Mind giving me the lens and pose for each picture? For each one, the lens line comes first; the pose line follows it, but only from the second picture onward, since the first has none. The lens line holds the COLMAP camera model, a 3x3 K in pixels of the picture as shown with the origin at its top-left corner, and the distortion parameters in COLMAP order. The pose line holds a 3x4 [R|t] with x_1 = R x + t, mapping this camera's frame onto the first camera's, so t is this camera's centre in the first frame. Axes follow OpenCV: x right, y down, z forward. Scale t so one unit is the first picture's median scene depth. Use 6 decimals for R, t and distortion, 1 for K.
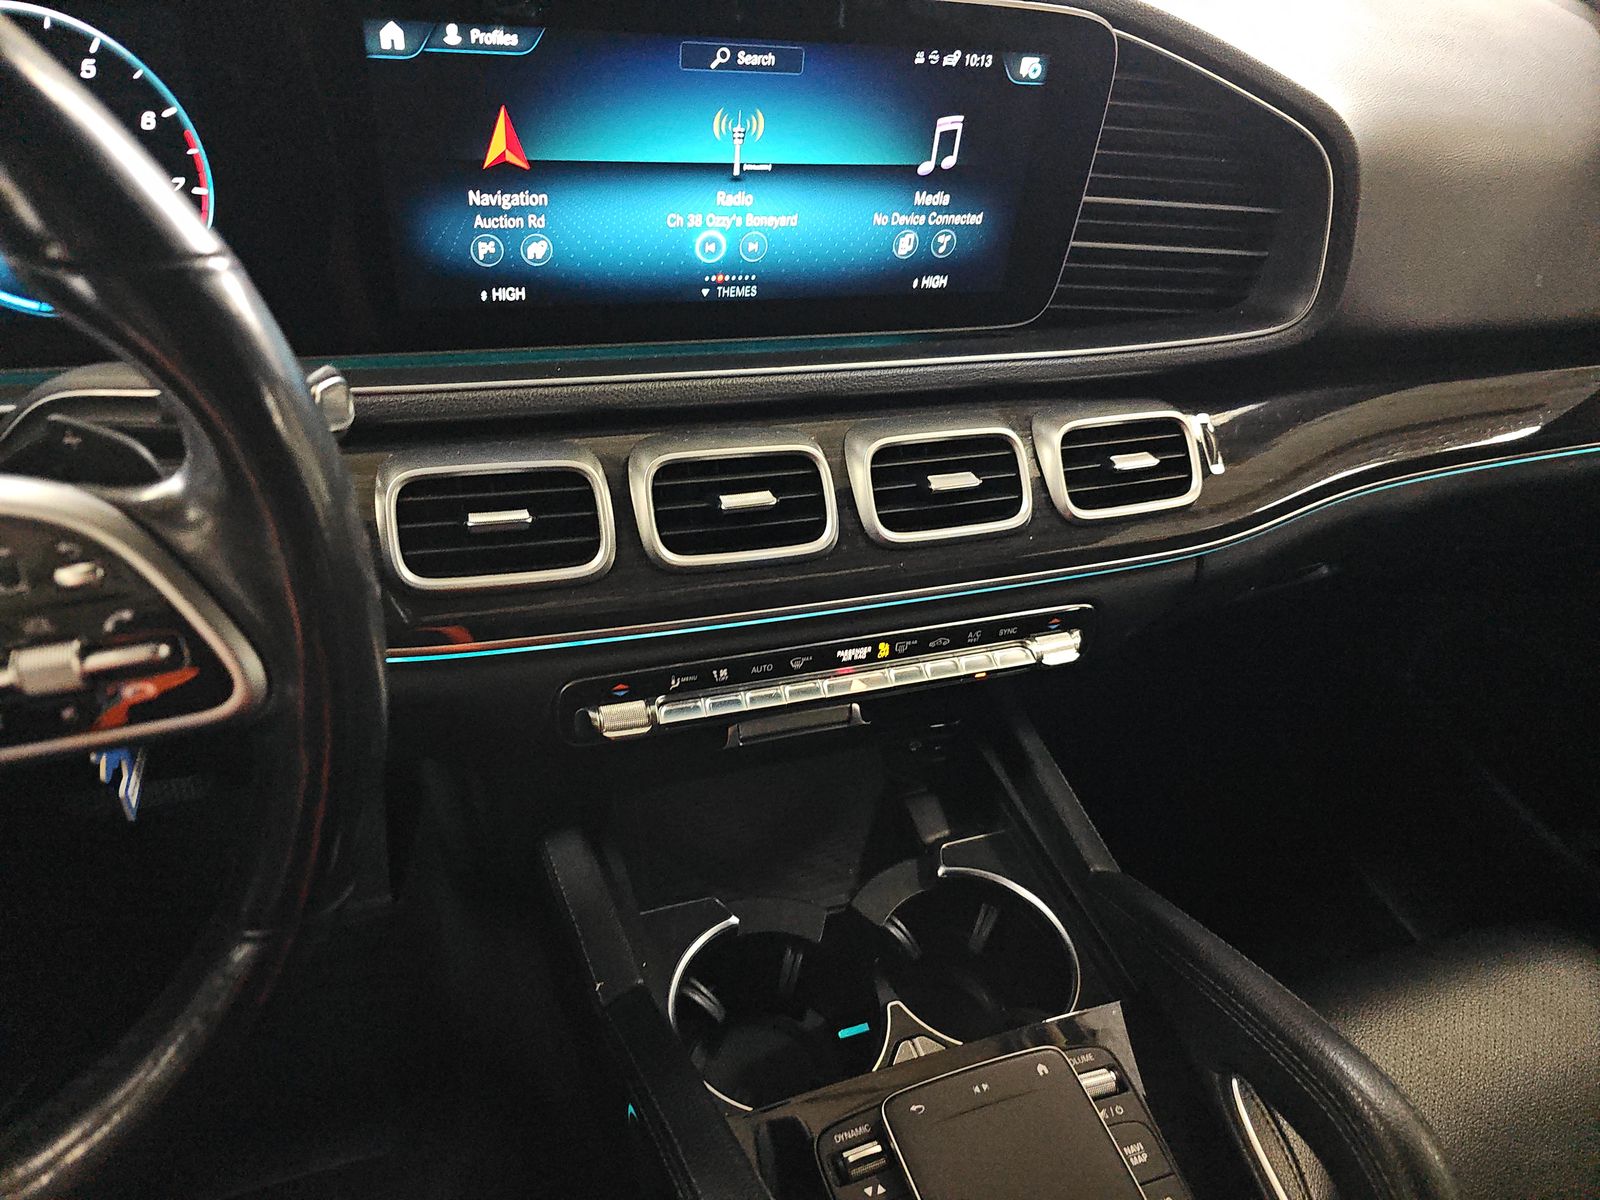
lens RADIAL K [[1060.1, 0, 792.9], [0, 1060.1, 602.9], [0, 0, 1]] dist [0.003319, -0.015975]
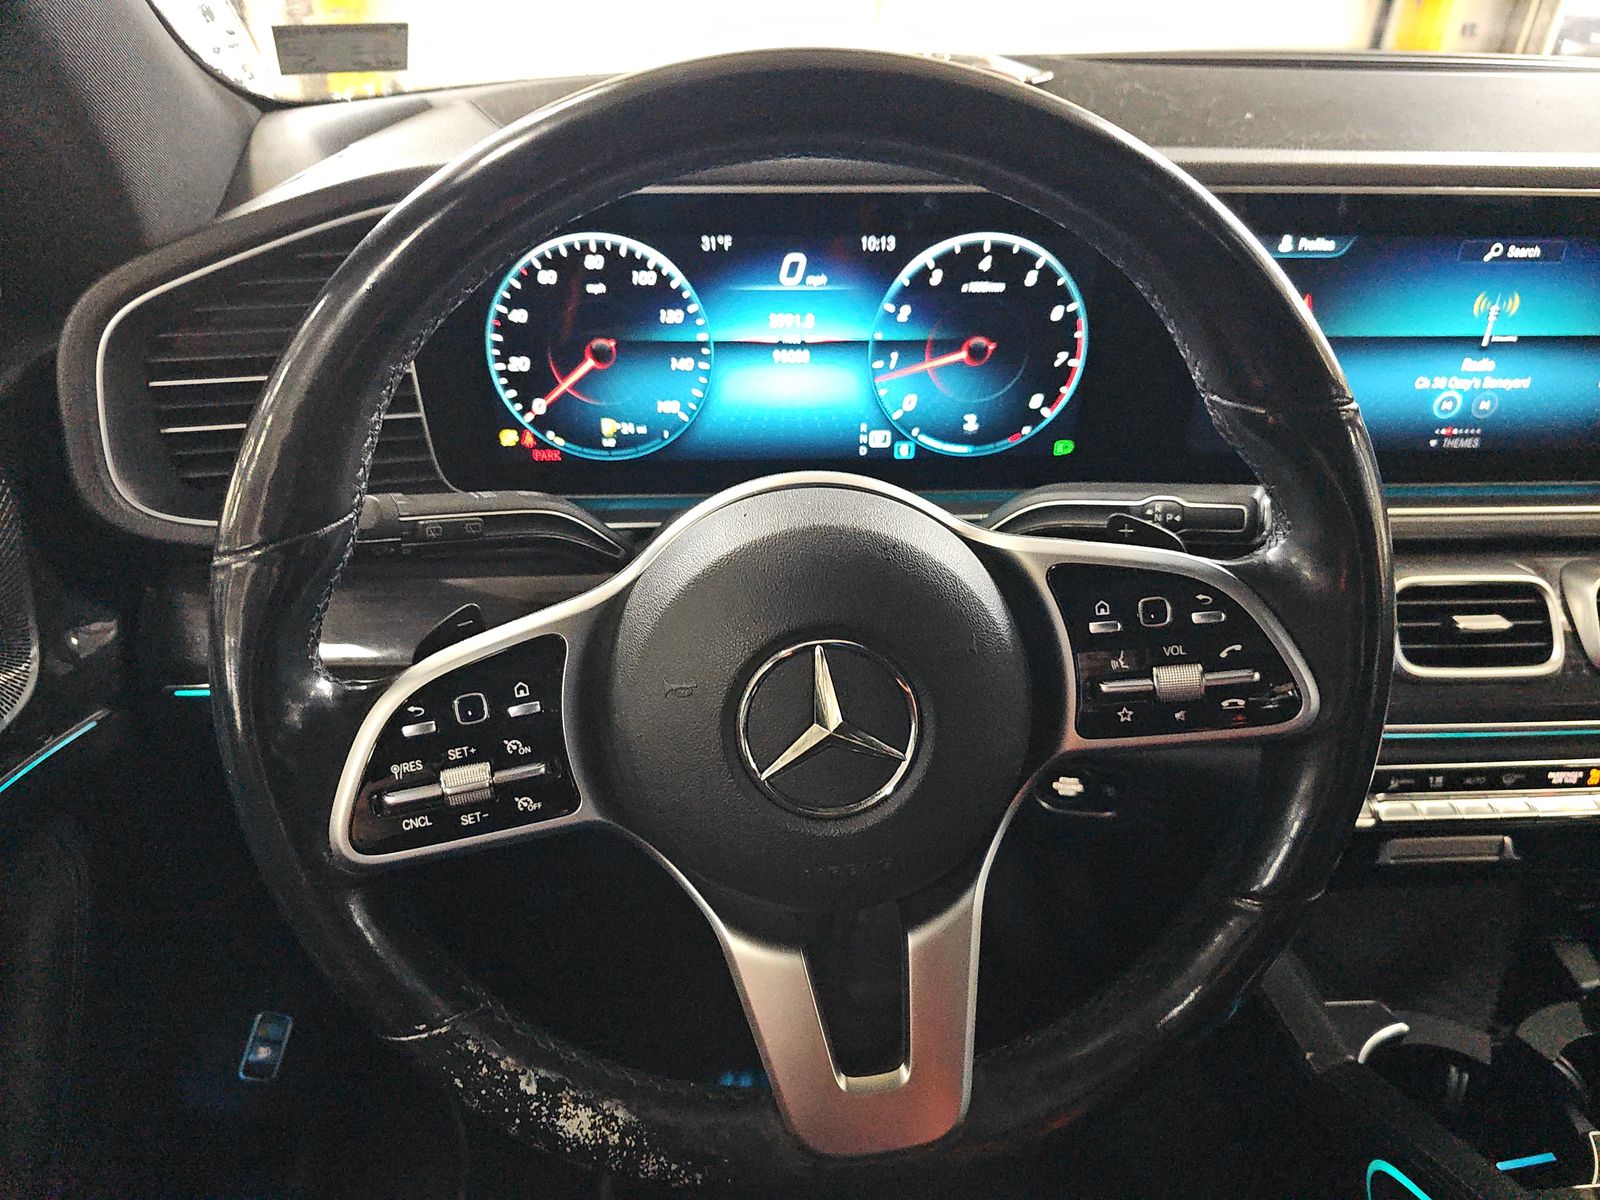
lens RADIAL K [[1060.1, 0, 798.5], [0, 1060.1, 600.4], [0, 0, 1]] dist [0.003319, -0.015975]
pose [[0.950124, 0.056646, -0.306684, -0.384400], [-0.101669, 0.985904, -0.132876, 0.099956], [0.294834, 0.157429, 0.942491, -0.263994]]
